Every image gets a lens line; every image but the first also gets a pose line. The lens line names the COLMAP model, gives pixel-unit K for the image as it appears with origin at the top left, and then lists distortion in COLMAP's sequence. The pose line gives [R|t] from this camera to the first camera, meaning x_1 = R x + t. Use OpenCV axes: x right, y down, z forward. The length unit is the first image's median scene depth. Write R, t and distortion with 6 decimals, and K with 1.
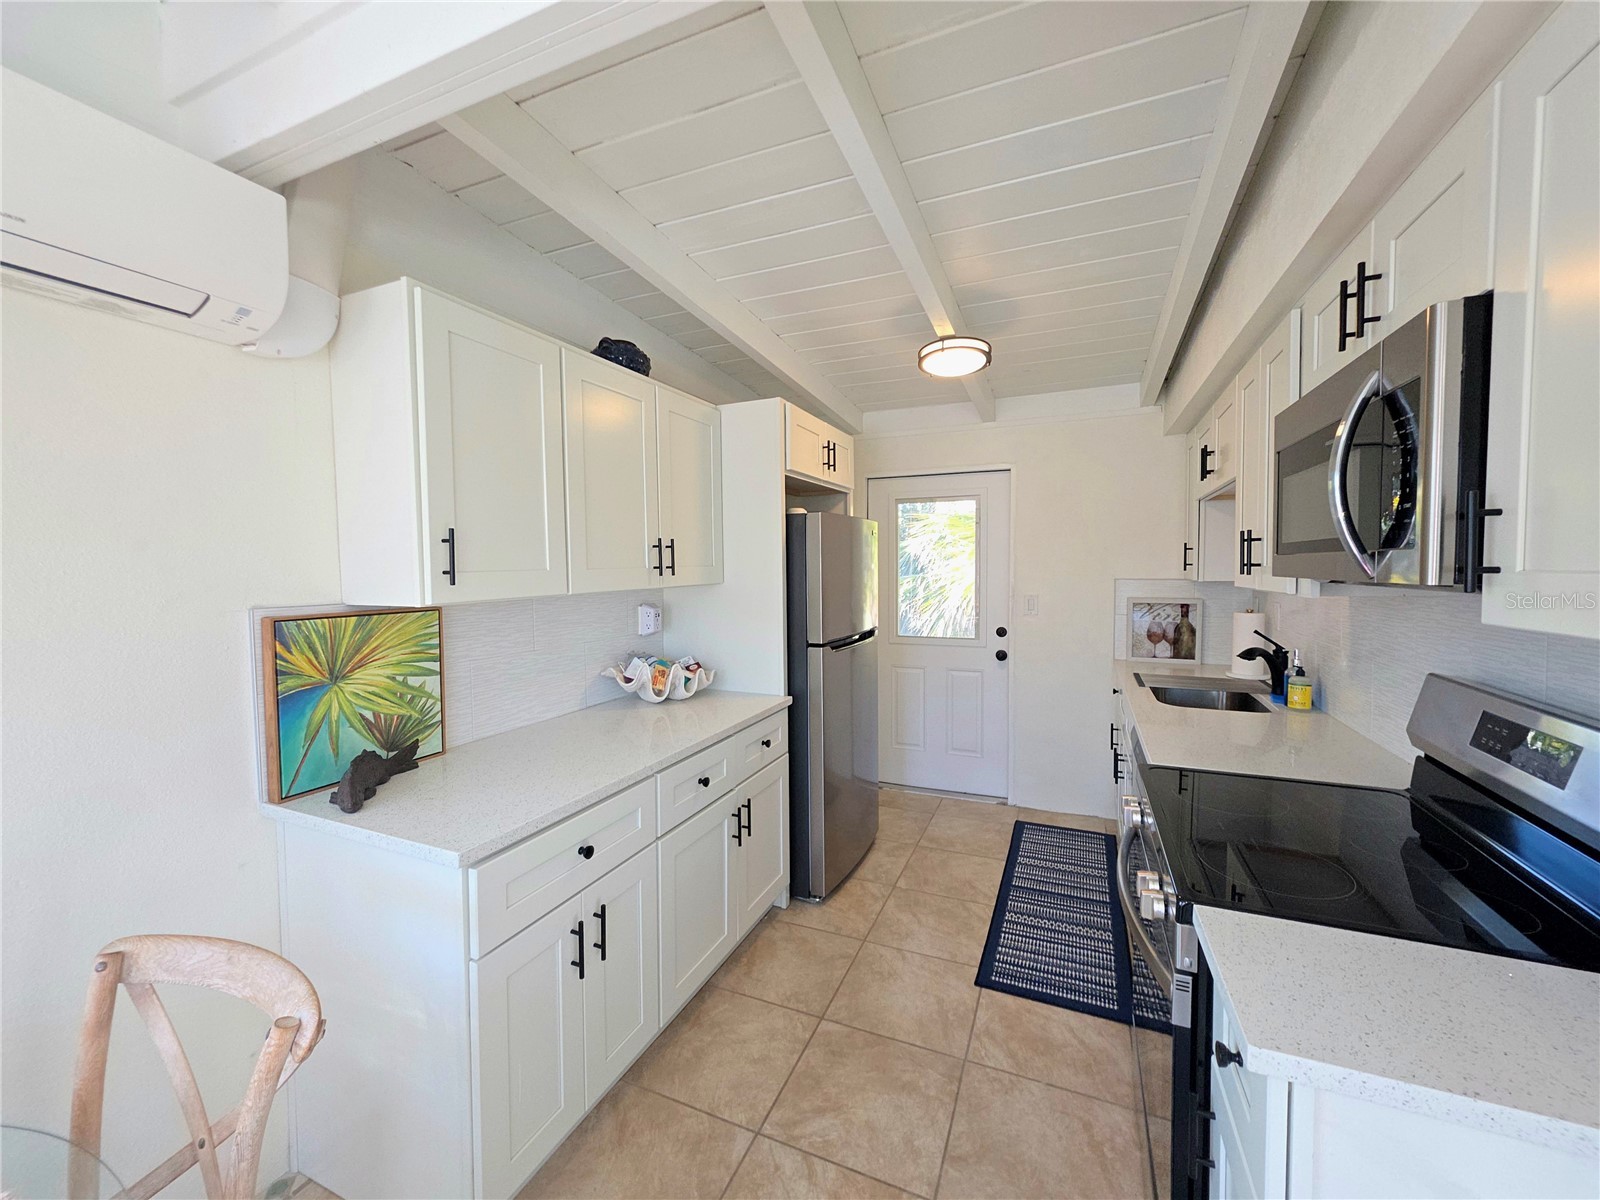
lens RADIAL K [[636.4, 0, 798.9], [0, 636.4, 595.3], [0, 0, 1]] dist [0.002411, 0.000106]
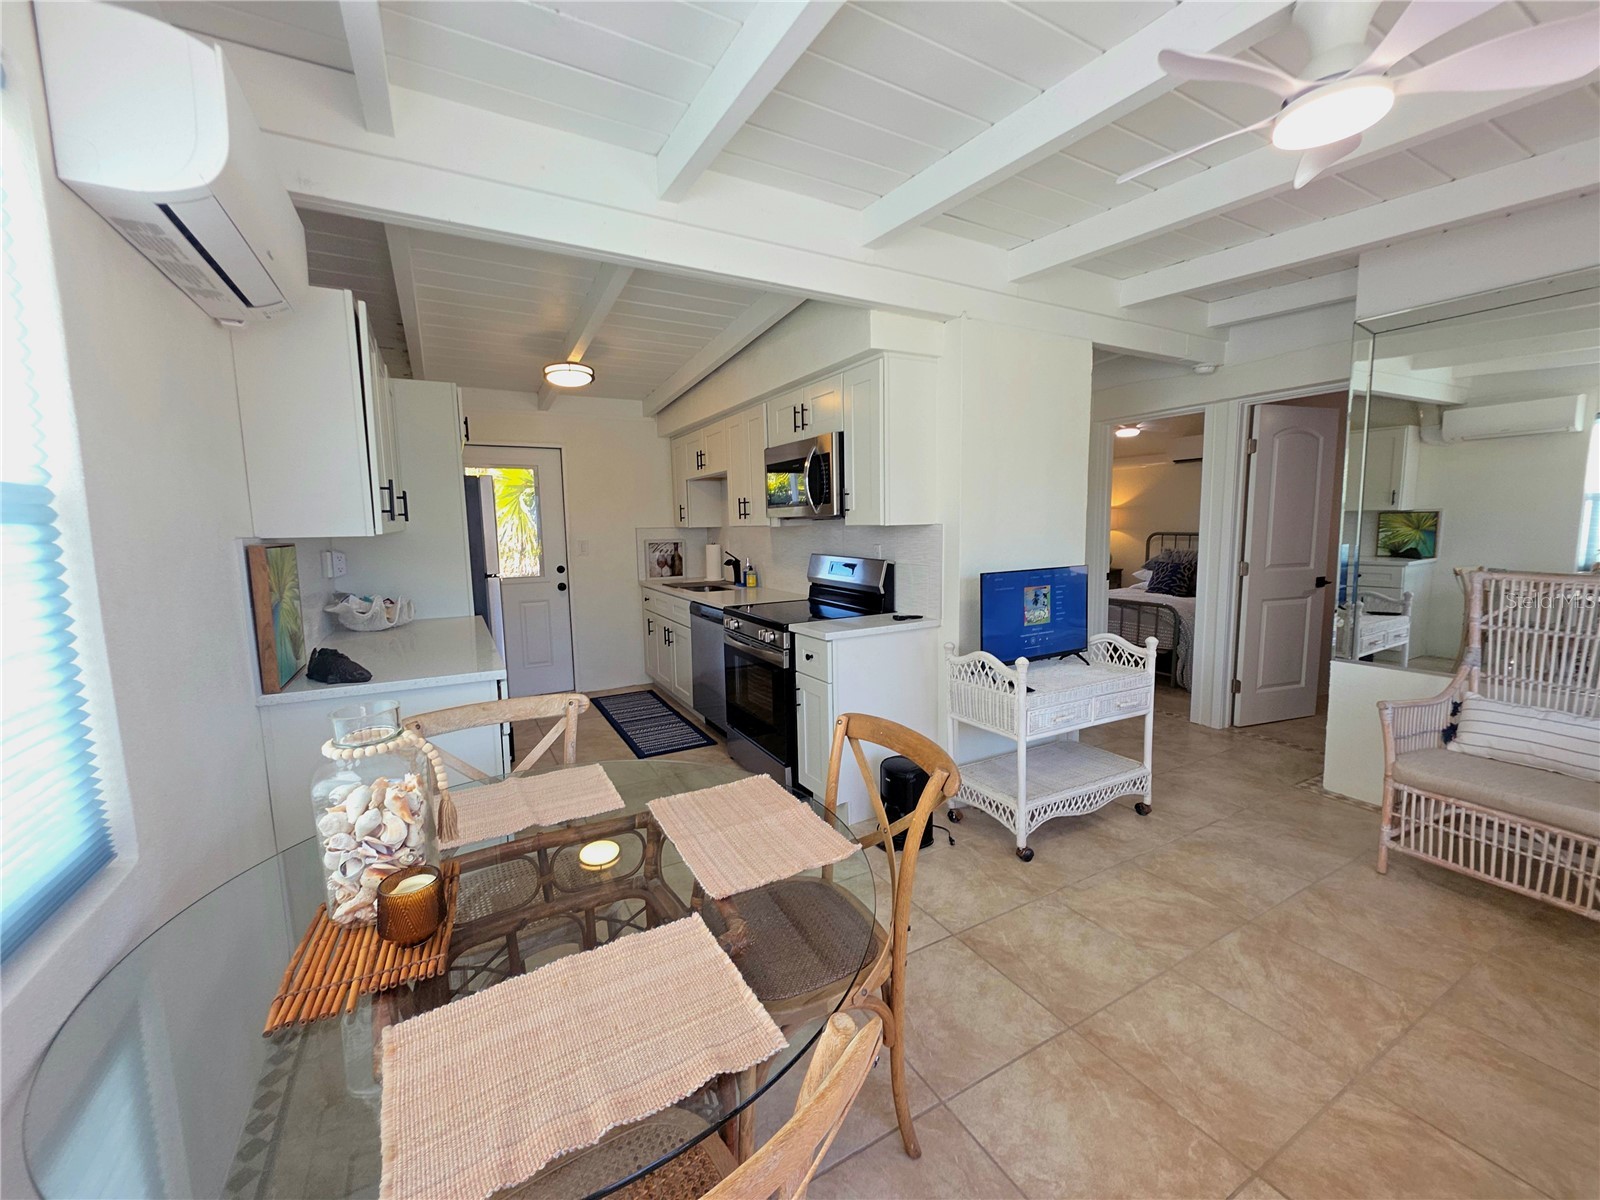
lens RADIAL K [[636.4, 0, 798.9], [0, 636.4, 595.3], [0, 0, 1]] dist [0.002411, 0.000106]
pose [[0.607104, -0.091587, 0.789326, -0.690081], [0.050087, 0.995771, 0.077016, 0.052468], [-0.793042, -0.007222, 0.609124, -0.343964]]
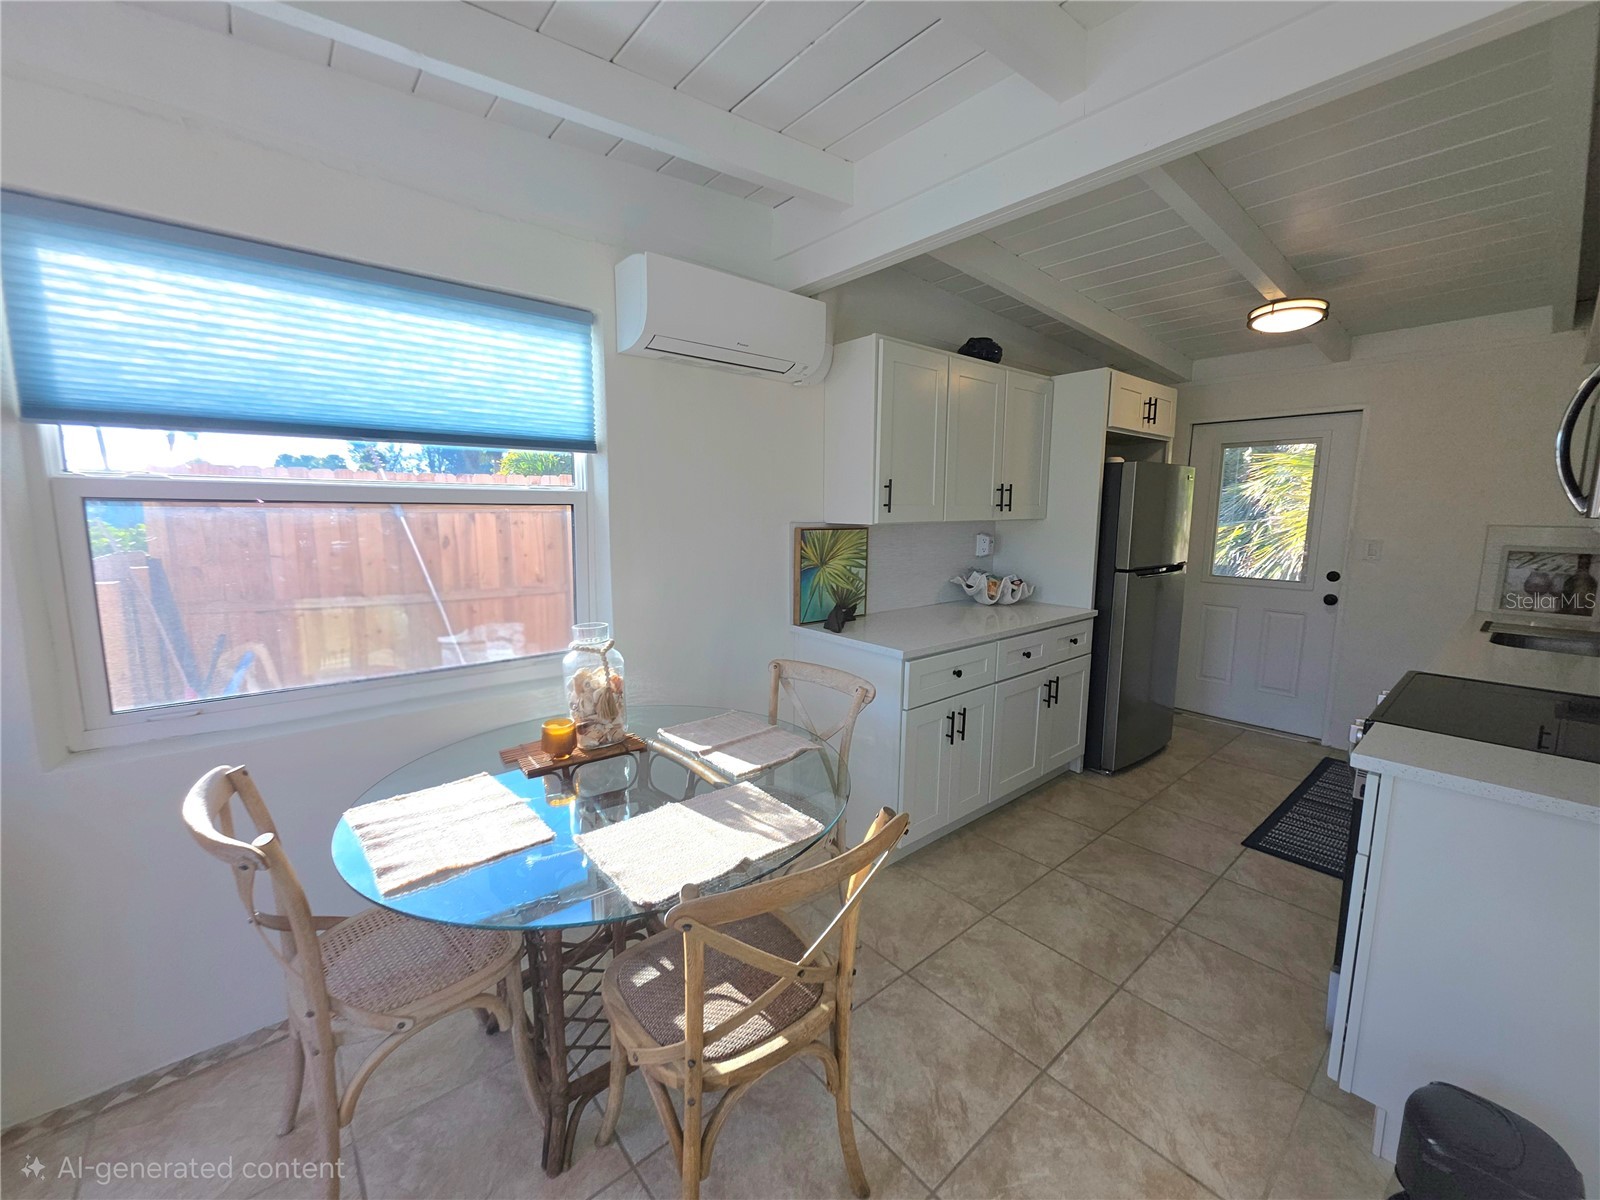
lens RADIAL K [[636.4, 0, 798.9], [0, 636.4, 595.3], [0, 0, 1]] dist [0.002411, 0.000106]
pose [[0.898063, 0.074049, -0.433589, 0.001564], [-0.034997, 0.994632, 0.097379, 0.029467], [0.438472, -0.072279, 0.895834, -0.413696]]
